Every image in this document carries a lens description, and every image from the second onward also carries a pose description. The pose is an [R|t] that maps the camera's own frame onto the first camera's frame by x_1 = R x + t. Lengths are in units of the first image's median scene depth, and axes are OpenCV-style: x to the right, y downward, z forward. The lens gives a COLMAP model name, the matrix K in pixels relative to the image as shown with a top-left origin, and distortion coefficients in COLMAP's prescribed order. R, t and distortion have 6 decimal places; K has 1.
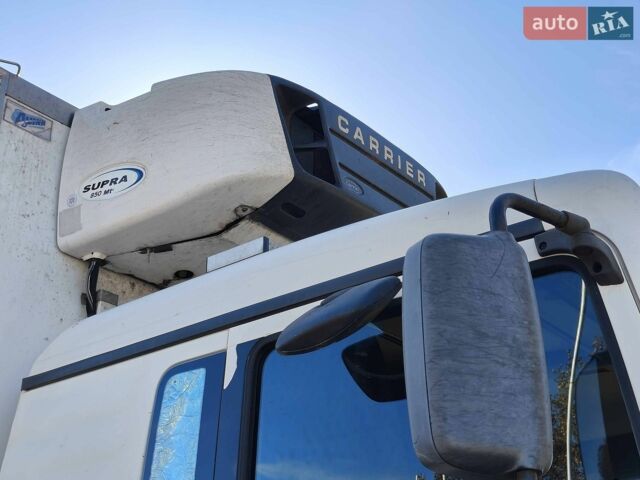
lens RADIAL K [[896.2, 0, 320.0], [0, 896.2, 240.0], [0, 0, 1]] dist [0.012241, 0.002606]
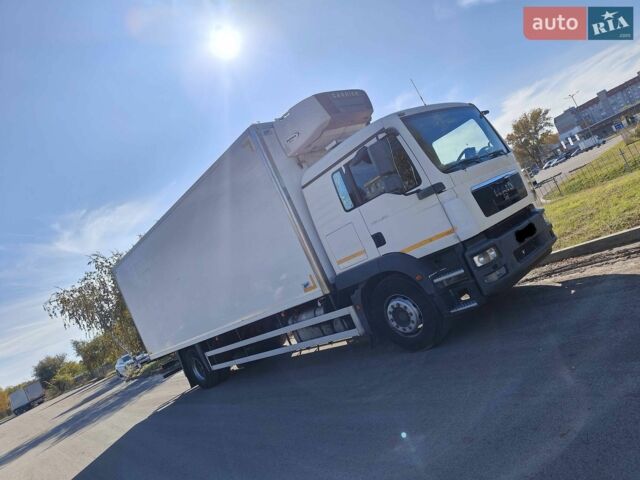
lens RADIAL K [[462.8, 0, 310.8], [0, 462.8, 241.7], [0, 0, 1]] dist [0.005735, 0.001536]
pose [[0.893558, -0.417742, -0.164454, 0.001132], [0.448474, 0.813772, 0.369656, -0.433863], [-0.020592, -0.404063, 0.914499, -1.204232]]
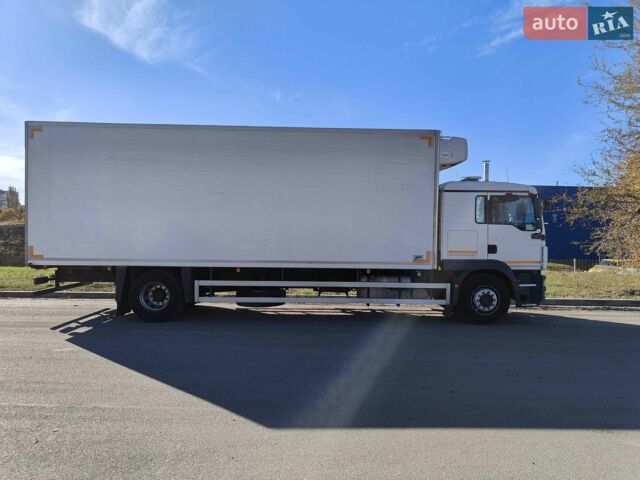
lens RADIAL K [[462.8, 0, 318.1], [0, 462.8, 251.1], [0, 0, 1]] dist [0.008951, 0.001880]
pose [[0.758526, -0.005614, 0.651619, -2.816592], [-0.290388, 0.892275, 0.345717, -0.304902], [-0.583364, -0.451458, 0.675183, -0.830134]]
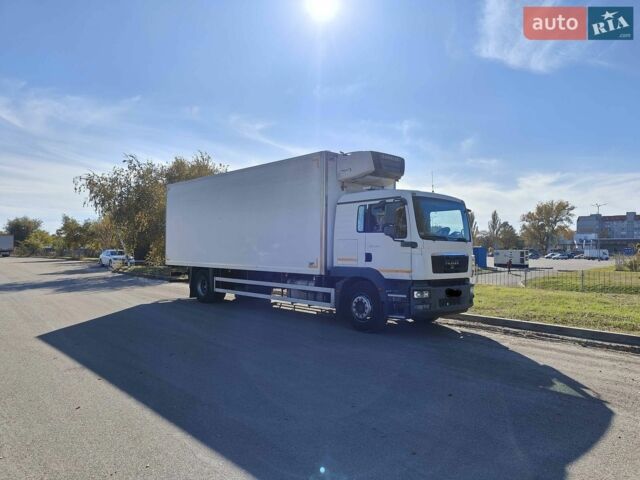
lens RADIAL K [[474.2, 0, 320.0], [0, 474.2, 240.0], [0, 0, 1]] dist [0.006710, 0.004815]
pose [[0.988134, 0.007768, -0.153399, 0.101763], [0.055022, 0.914538, 0.400740, -0.954082], [0.143402, -0.404425, 0.903259, -2.224571]]
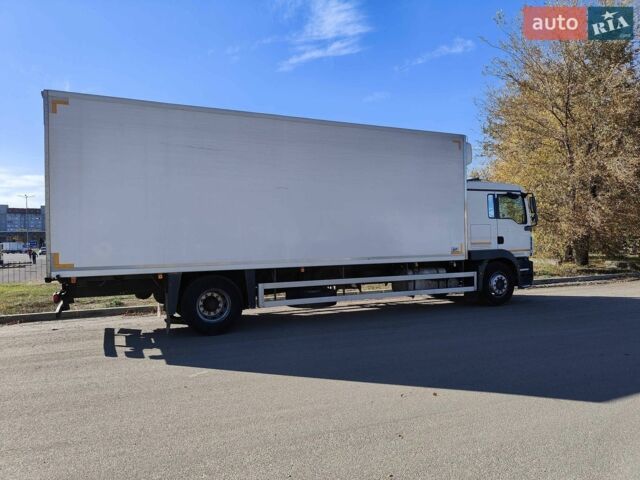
lens RADIAL K [[454.4, 0, 314.2], [0, 454.4, 238.7], [0, 0, 1]] dist [0.016852, -0.002820]
pose [[0.441080, -0.001951, 0.897466, -3.669408], [-0.367072, 0.912136, 0.182389, 0.262820], [-0.818967, -0.409882, 0.401609, 0.300070]]
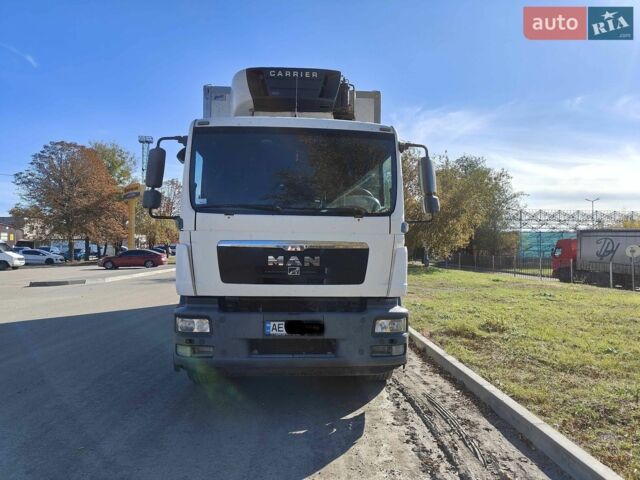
lens RADIAL K [[454.4, 0, 314.2], [0, 454.4, 238.7], [0, 0, 1]] dist [0.016852, -0.002820]
pose [[0.670364, -0.003741, -0.742023, 1.475673], [0.305706, 0.912571, 0.271583, 0.019921], [0.676133, -0.408900, 0.612898, -0.200211]]
